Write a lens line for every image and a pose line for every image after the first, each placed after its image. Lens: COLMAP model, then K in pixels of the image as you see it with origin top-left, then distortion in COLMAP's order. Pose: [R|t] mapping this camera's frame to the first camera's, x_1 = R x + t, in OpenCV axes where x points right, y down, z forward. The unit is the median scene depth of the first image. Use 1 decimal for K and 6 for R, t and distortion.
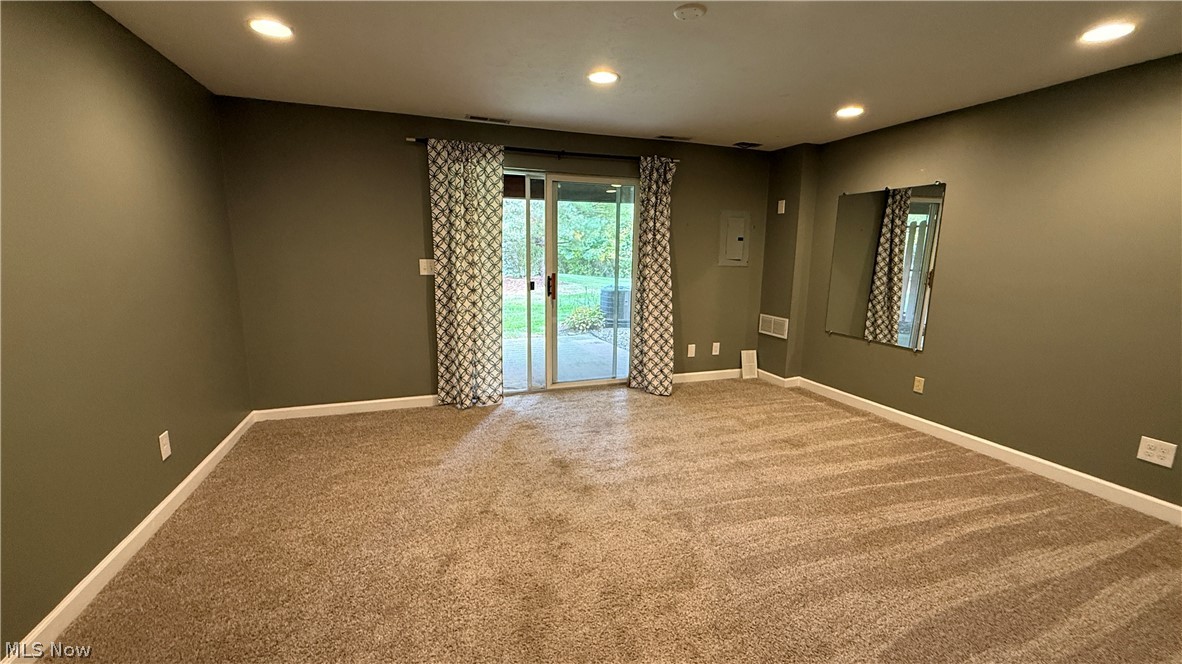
lens RADIAL K [[472.0, 0, 589.0], [0, 472.0, 332.7], [0, 0, 1]] dist [0.000333, -0.000102]
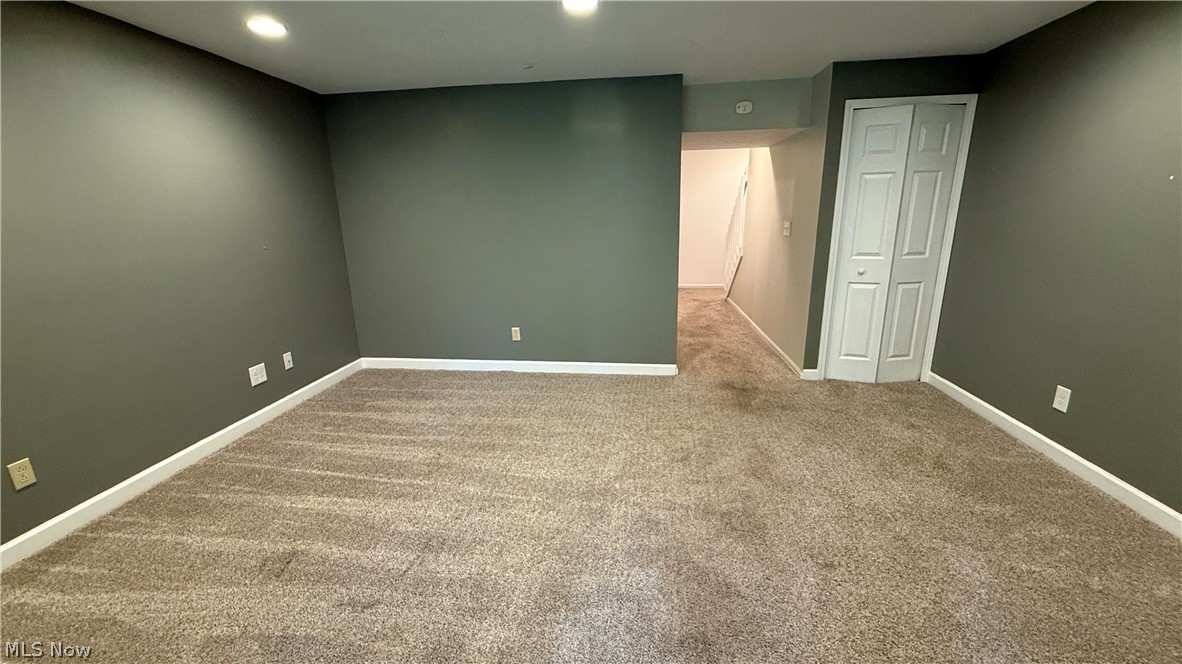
lens RADIAL K [[472.0, 0, 589.0], [0, 472.0, 332.7], [0, 0, 1]] dist [0.000333, -0.000102]
pose [[-0.888392, -0.110640, 0.445555, -0.143469], [0.091518, 0.908365, 0.408042, -0.255393], [-0.449872, 0.403277, -0.796858, 1.359014]]
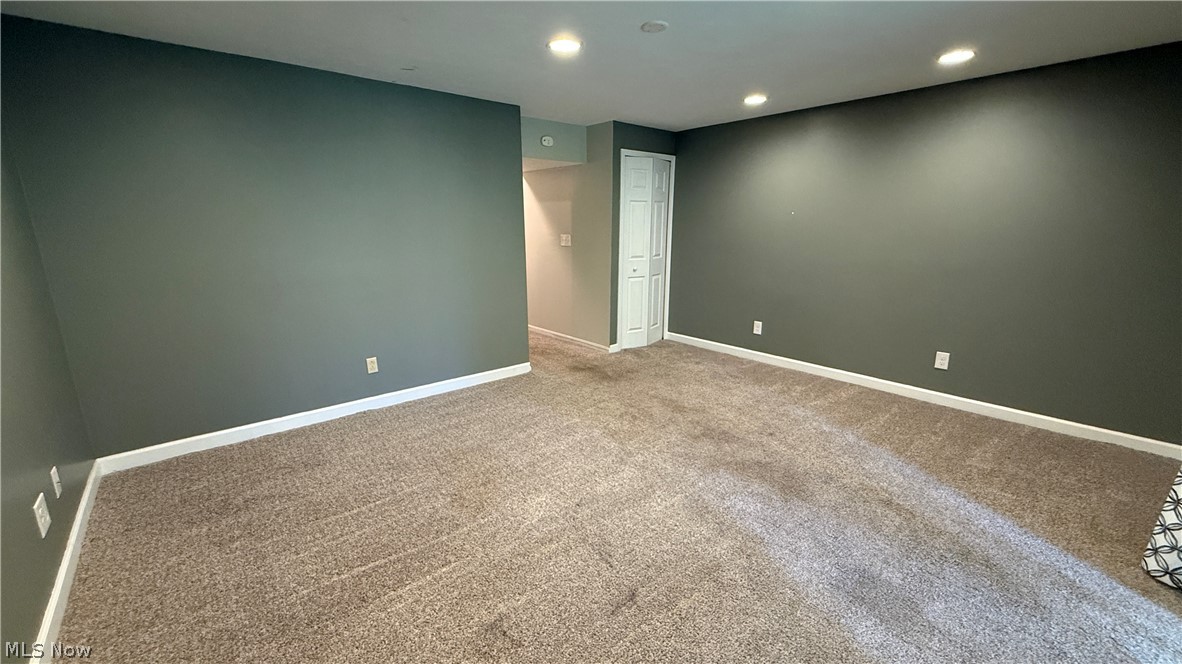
lens RADIAL K [[472.0, 0, 589.0], [0, 472.0, 332.7], [0, 0, 1]] dist [0.000333, -0.000102]
pose [[-0.937129, 0.068762, -0.342142, 0.563066], [-0.074241, 0.918674, 0.387977, -0.282691], [0.340995, 0.388985, -0.855811, 1.525119]]
